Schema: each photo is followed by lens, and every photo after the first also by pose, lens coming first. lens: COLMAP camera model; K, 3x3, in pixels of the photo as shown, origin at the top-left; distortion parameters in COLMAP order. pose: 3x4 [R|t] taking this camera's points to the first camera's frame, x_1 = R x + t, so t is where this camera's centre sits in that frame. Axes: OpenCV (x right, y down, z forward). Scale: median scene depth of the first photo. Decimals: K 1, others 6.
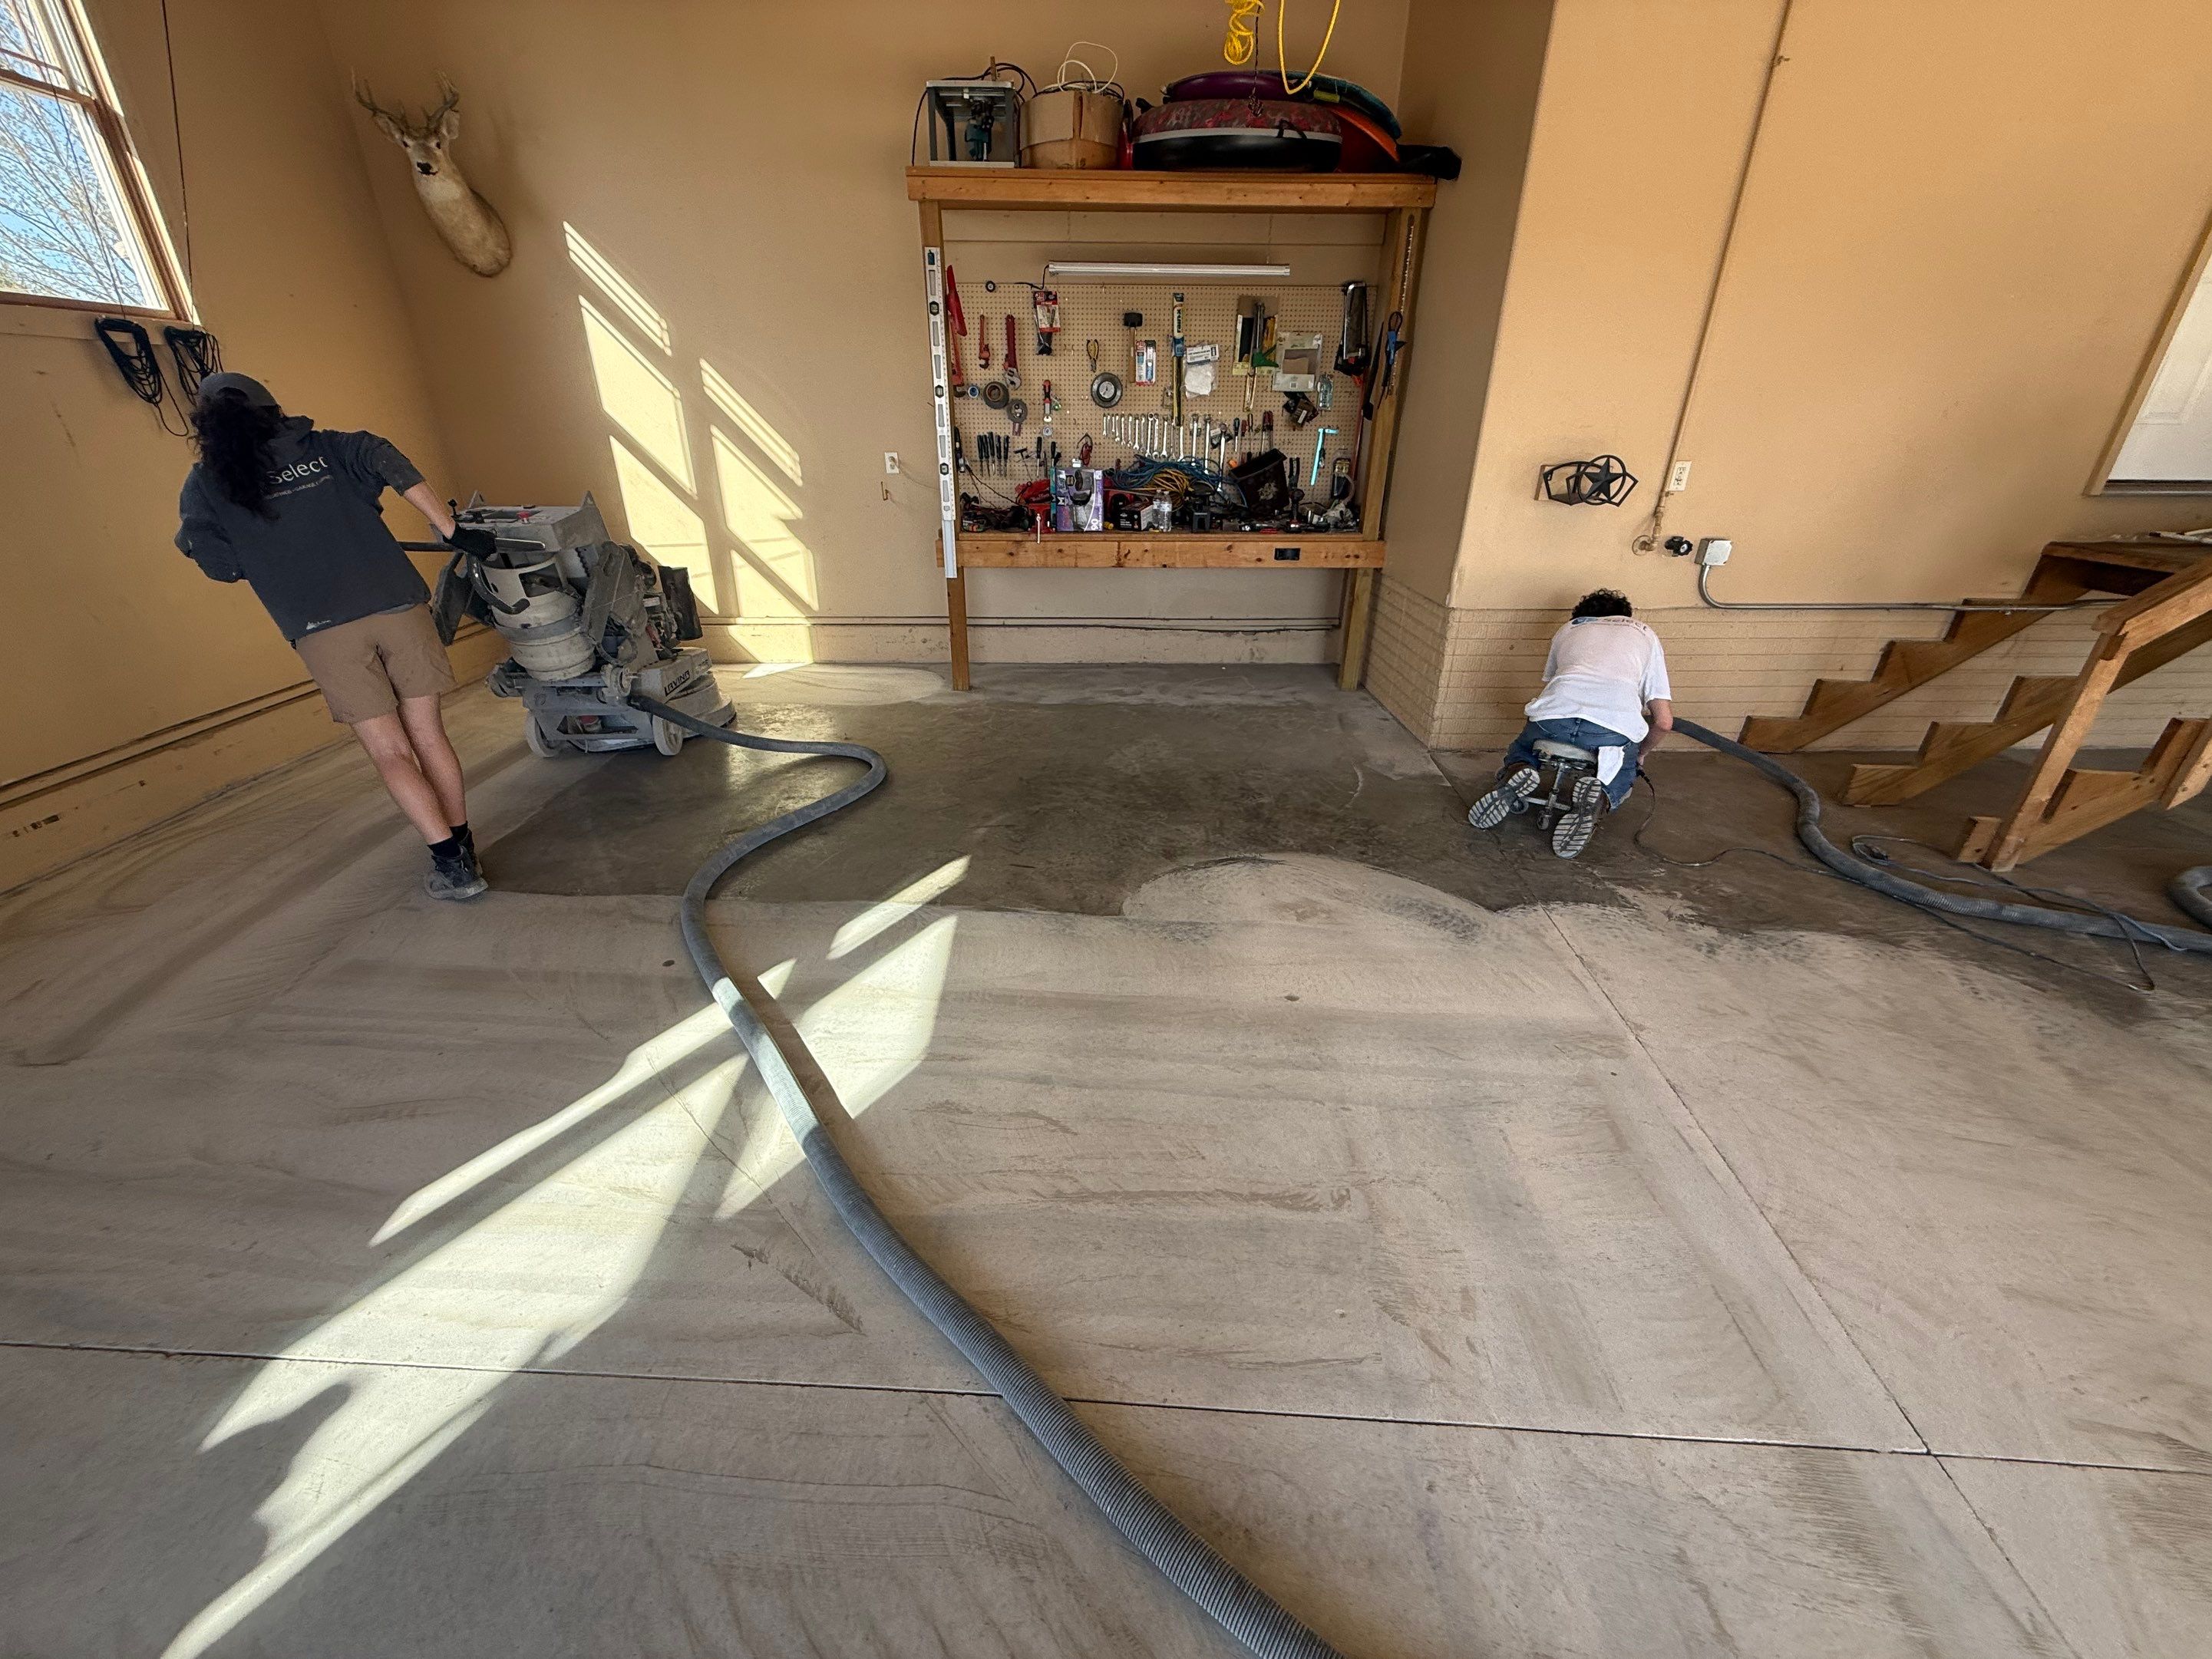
lens RADIAL K [[890.8, 0, 1097.2], [0, 890.8, 832.1], [0, 0, 1]] dist [-0.002546, 0.000311]
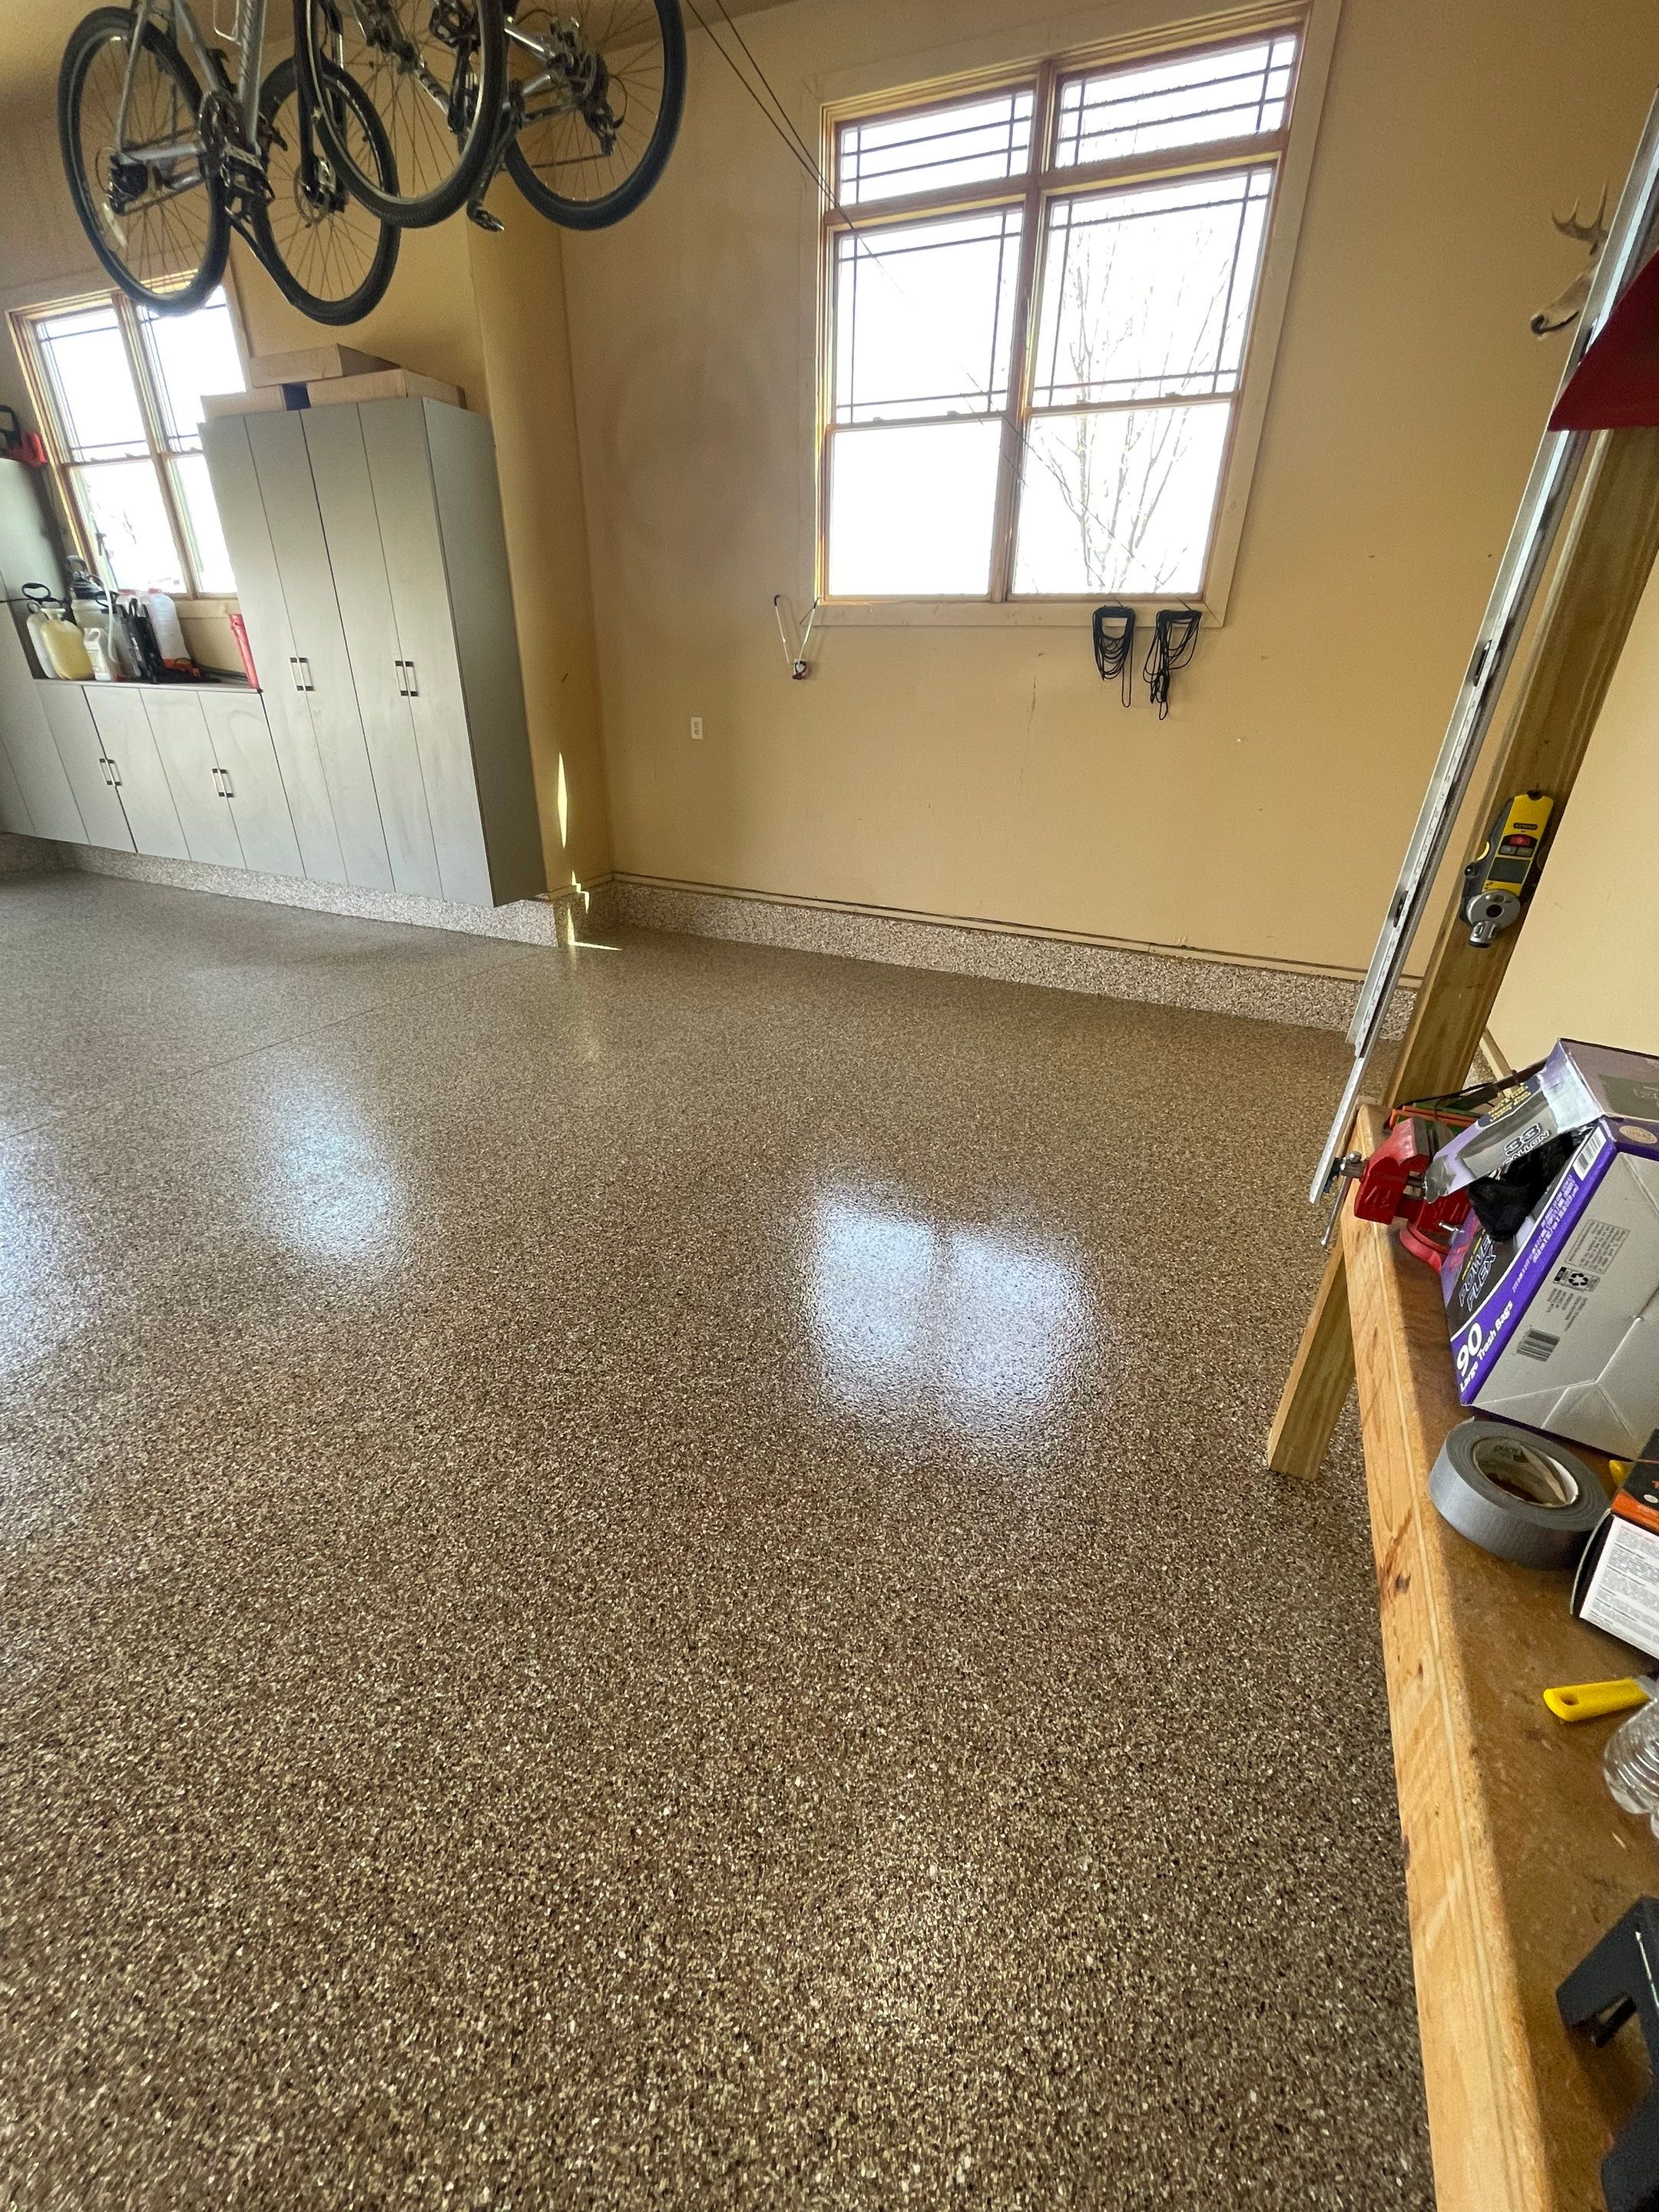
lens RADIAL K [[890.9, 0, 825.2], [0, 890.9, 1105.7], [0, 0, 1]] dist [-0.002546, 0.000311]
pose [[-0.436688, 0.393827, -0.808828, 0.184572], [-0.399551, 0.720637, 0.566605, -0.430979], [0.806016, 0.570598, -0.157340, 0.876101]]
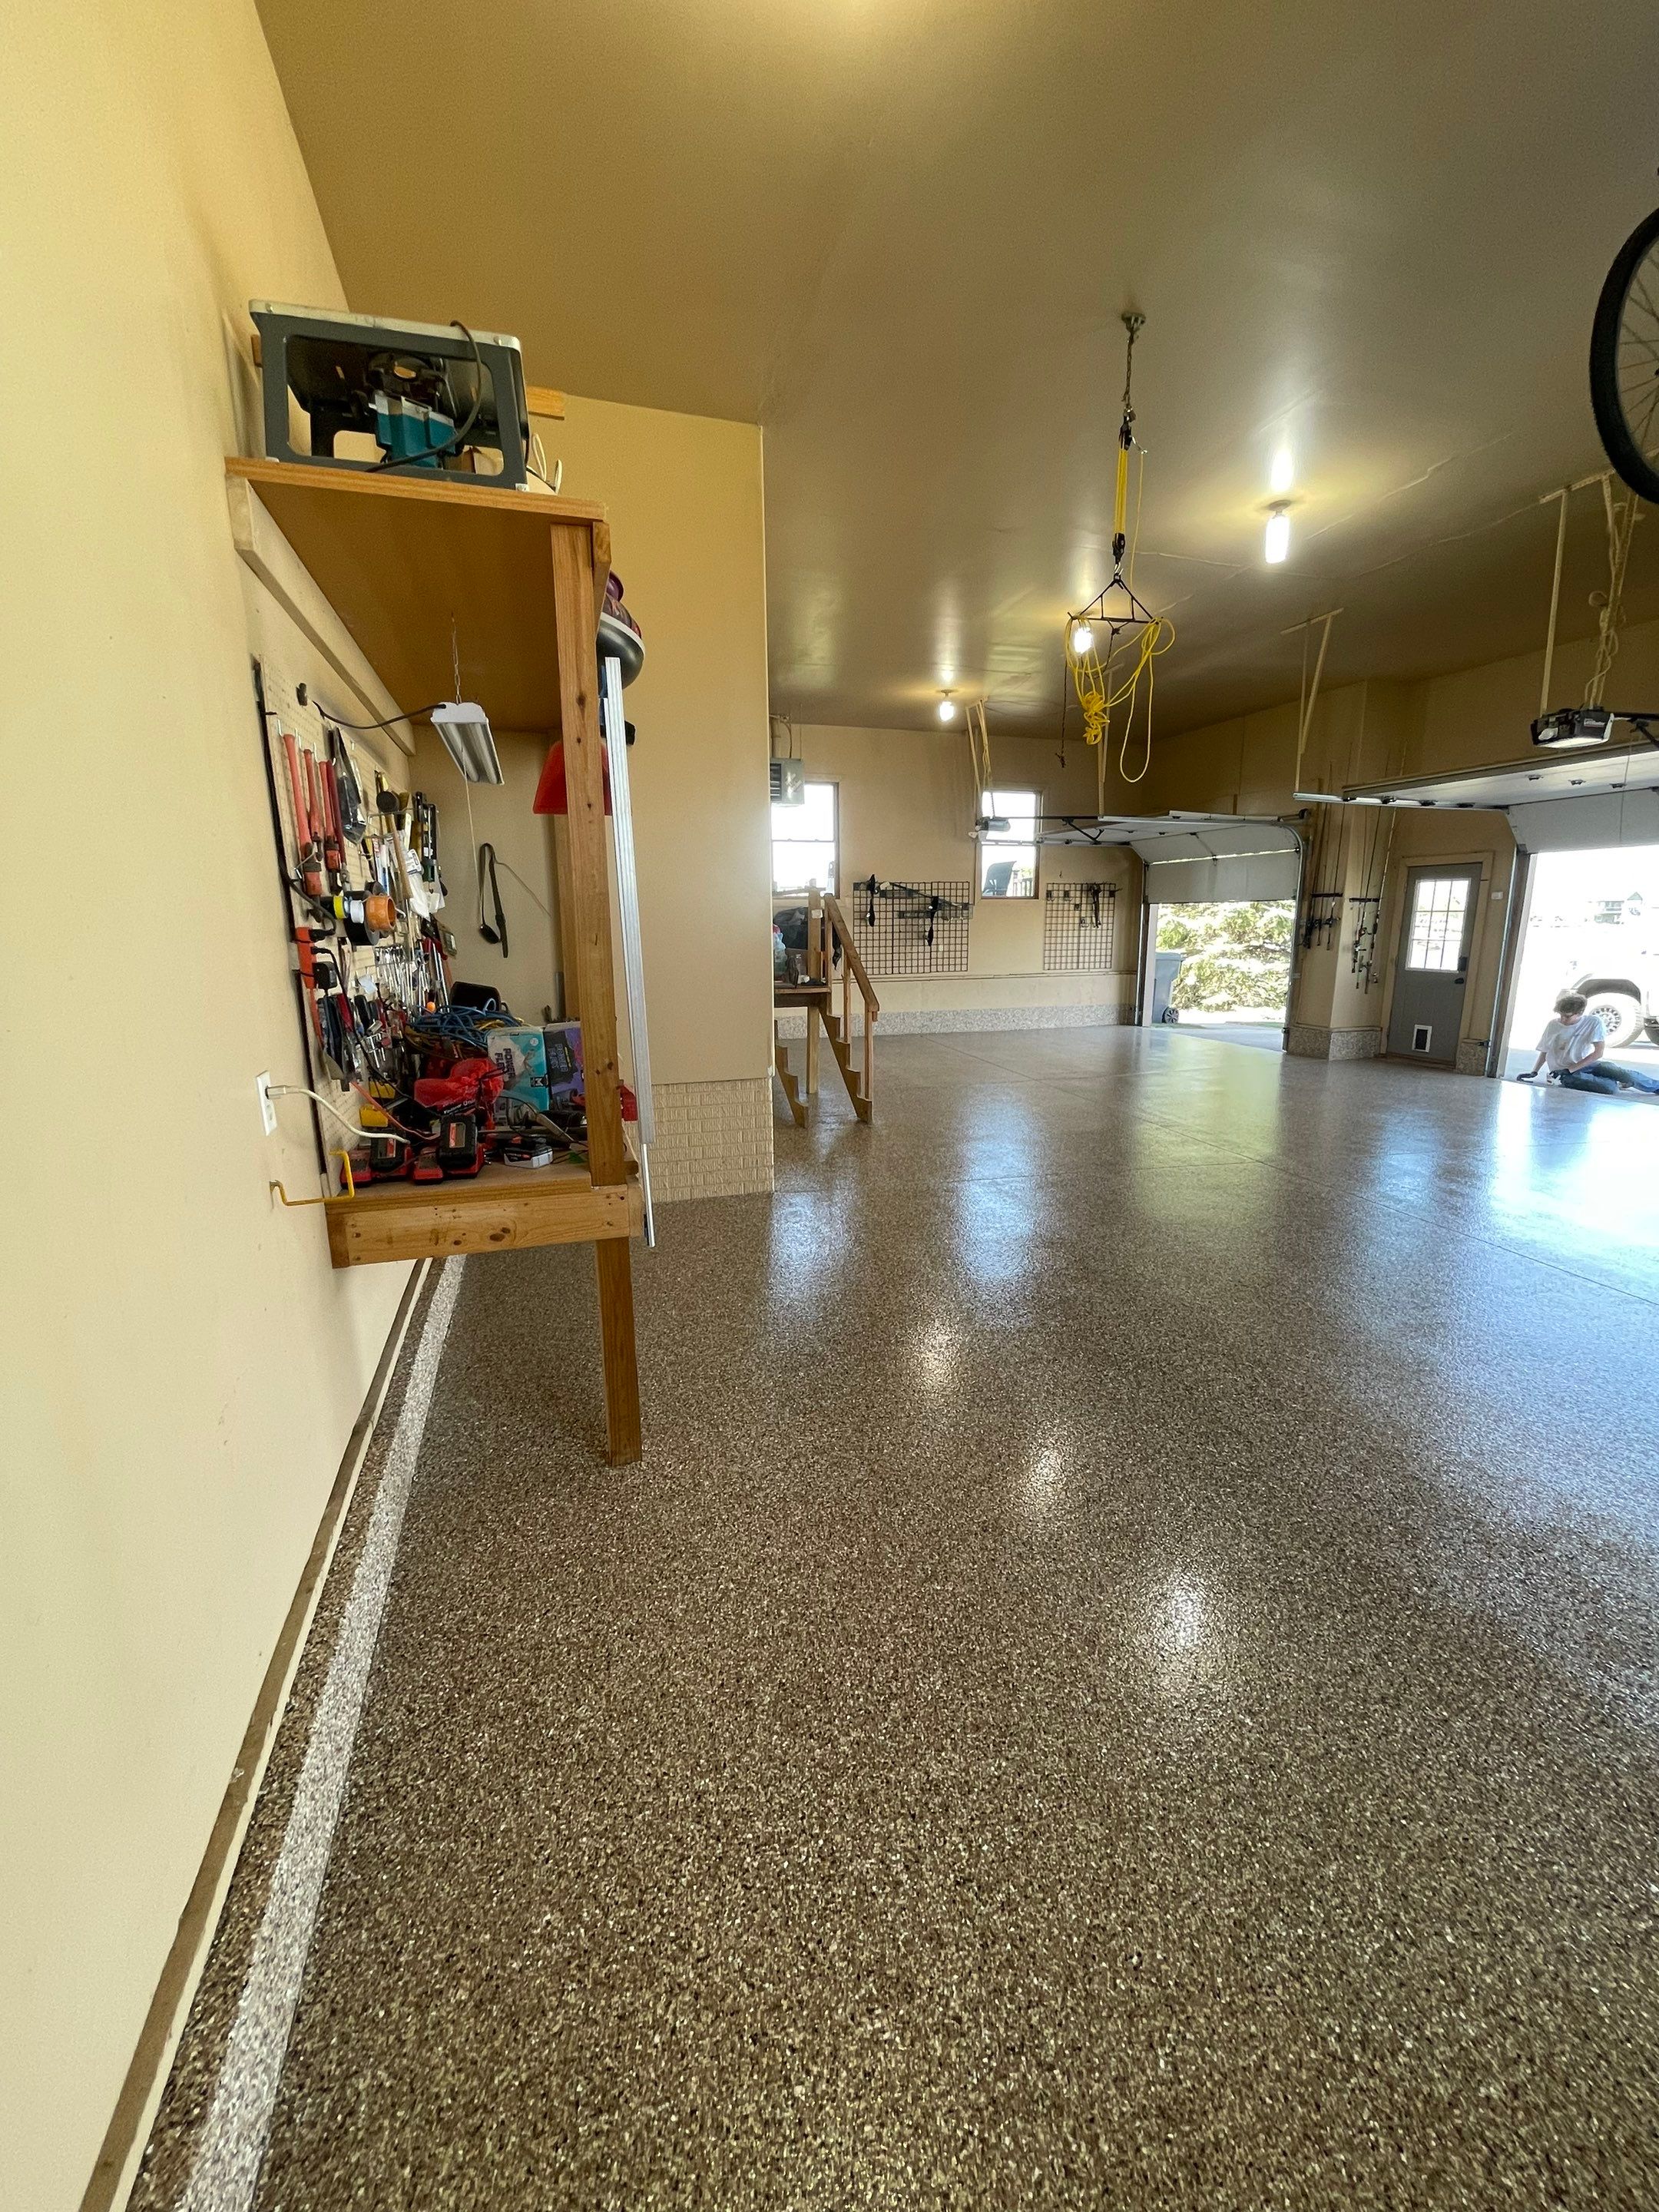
lens RADIAL K [[890.9, 0, 830.6], [0, 890.9, 1106.0], [0, 0, 1]] dist [-0.002546, 0.000311]
pose [[-0.289130, -0.198978, 0.936382, -0.661585], [0.412386, 0.856856, 0.309413, -0.468033], [-0.863911, 0.475612, -0.165687, 0.953217]]
